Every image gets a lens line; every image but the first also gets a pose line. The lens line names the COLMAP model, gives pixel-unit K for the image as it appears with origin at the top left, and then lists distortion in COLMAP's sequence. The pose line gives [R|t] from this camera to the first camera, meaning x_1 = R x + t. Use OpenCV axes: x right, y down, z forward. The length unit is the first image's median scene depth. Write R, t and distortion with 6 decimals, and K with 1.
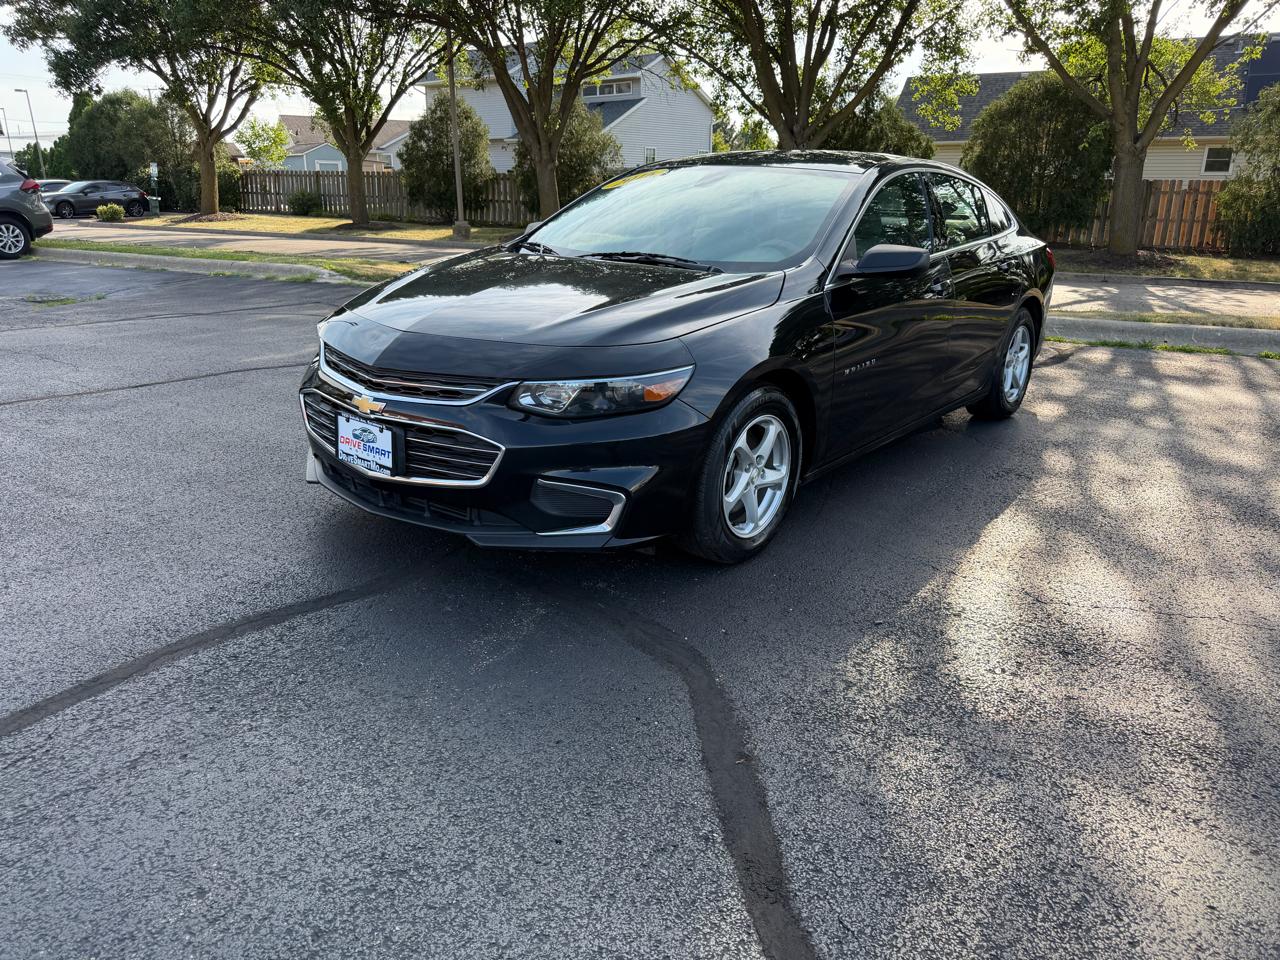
lens RADIAL K [[930.6, 0, 631.9], [0, 930.6, 488.1], [0, 0, 1]] dist [0.020246, -0.027524]
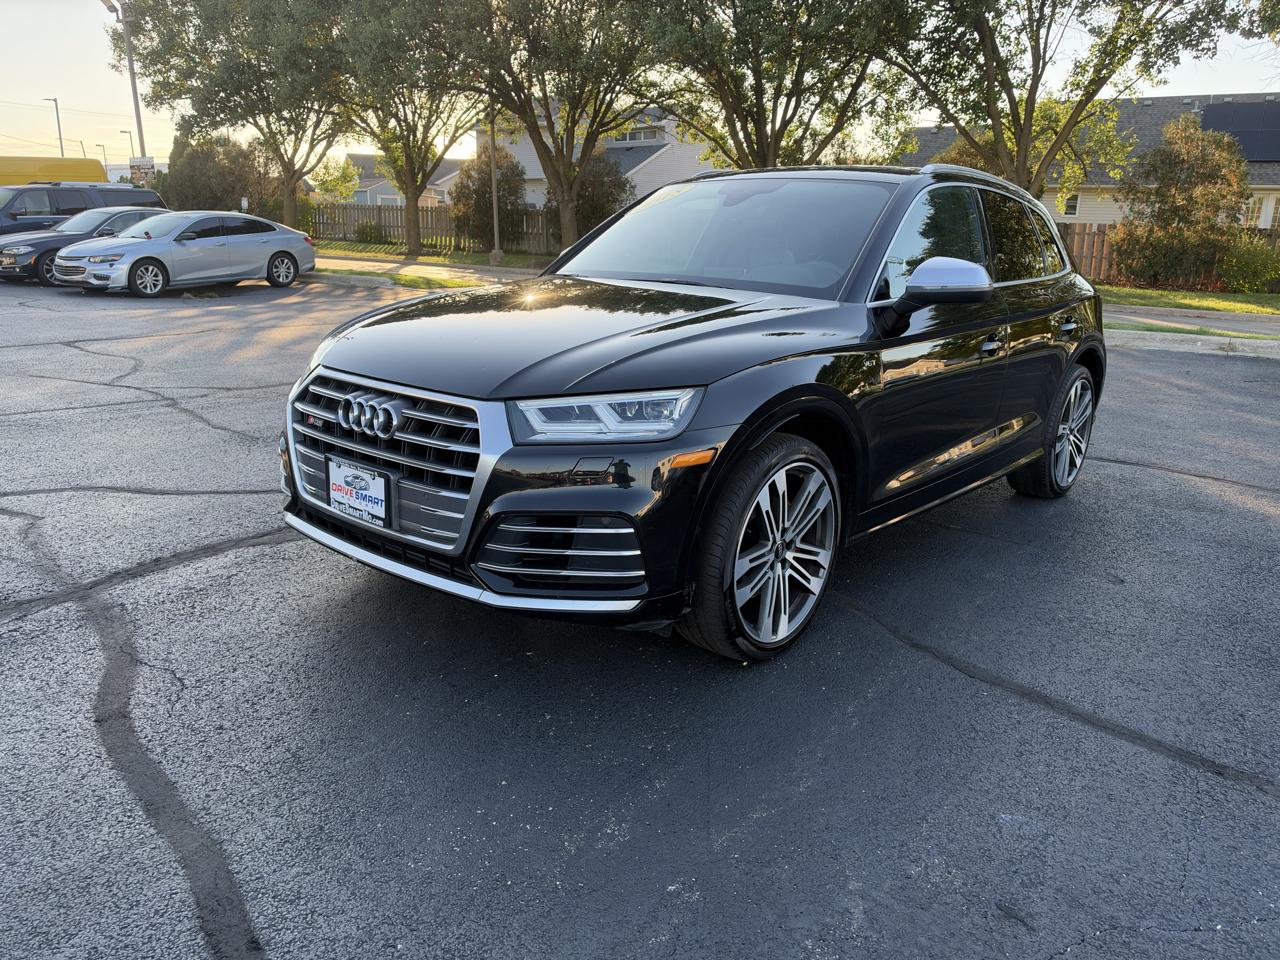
lens RADIAL K [[930.6, 0, 623.9], [0, 930.6, 483.1], [0, 0, 1]] dist [0.020246, -0.027524]
pose [[0.998239, 0.026101, -0.053272, 0.046677], [-0.027982, 0.999000, -0.034882, 0.047553], [0.052308, 0.036311, 0.997971, -0.164835]]
